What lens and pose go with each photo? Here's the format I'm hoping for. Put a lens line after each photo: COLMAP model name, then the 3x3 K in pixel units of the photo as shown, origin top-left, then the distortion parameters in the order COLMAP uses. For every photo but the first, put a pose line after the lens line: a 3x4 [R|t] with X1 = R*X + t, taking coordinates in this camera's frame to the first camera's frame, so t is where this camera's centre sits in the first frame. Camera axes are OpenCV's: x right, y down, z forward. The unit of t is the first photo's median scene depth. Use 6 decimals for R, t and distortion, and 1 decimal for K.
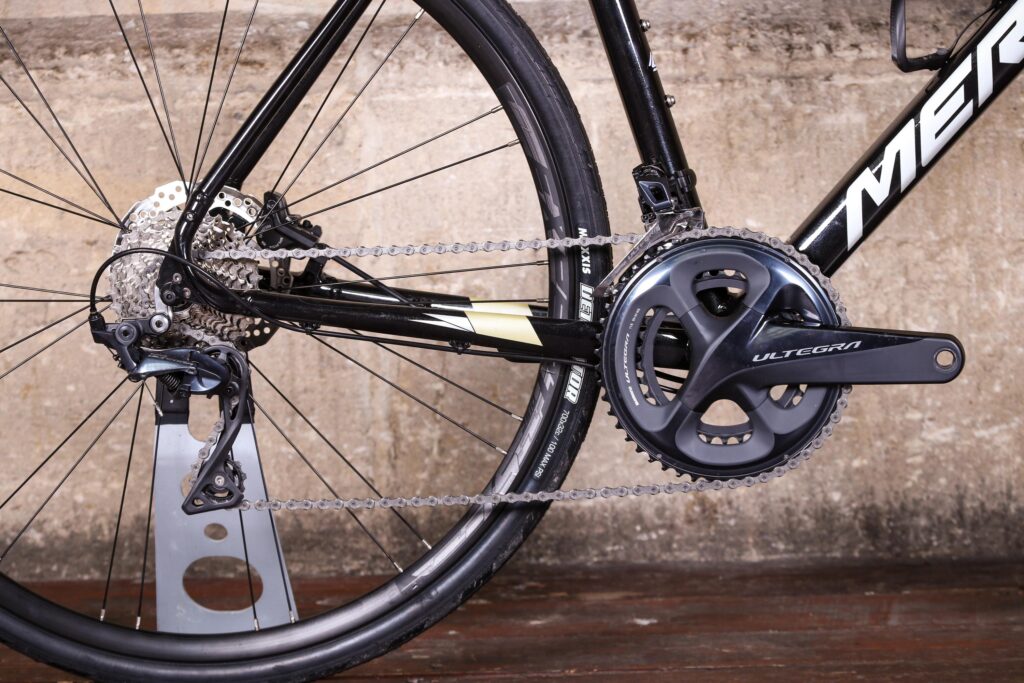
lens RADIAL K [[3293.0, 0, 513.2], [0, 3293.0, 340.9], [0, 0, 1]] dist [-0.274243, 0.000000]
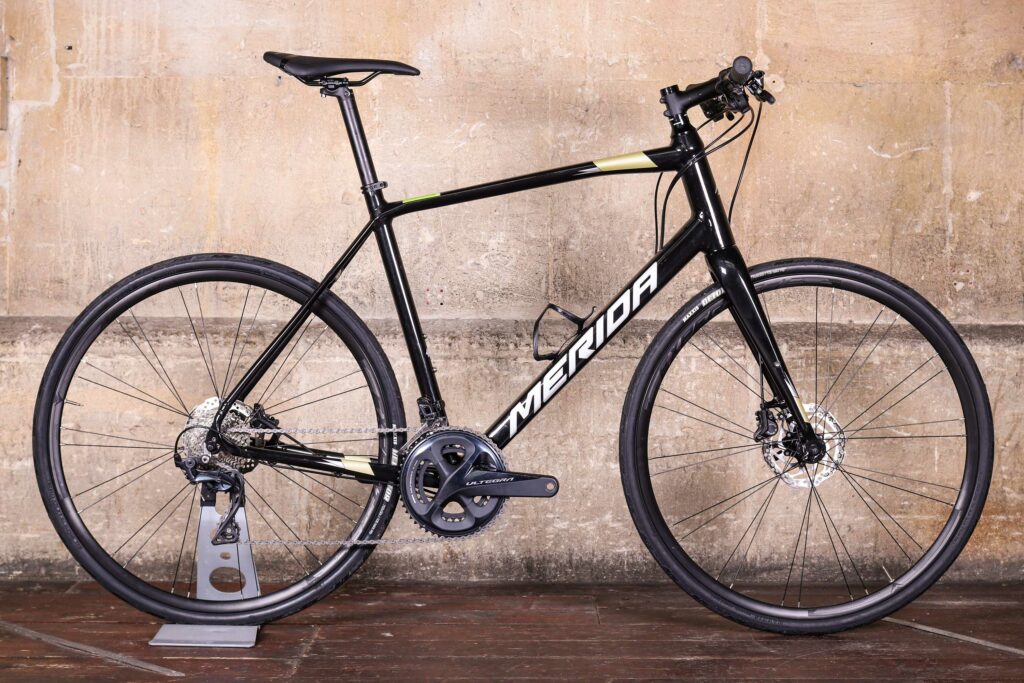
lens RADIAL K [[1945.1, 0, 511.2], [0, 1945.1, 337.6], [0, 0, 1]] dist [-0.078260, 0.000000]
pose [[0.997689, 0.036868, 0.057082, 0.020437], [-0.032225, 0.996257, -0.080214, 0.009972], [-0.059825, 0.078189, 0.995142, -0.308380]]
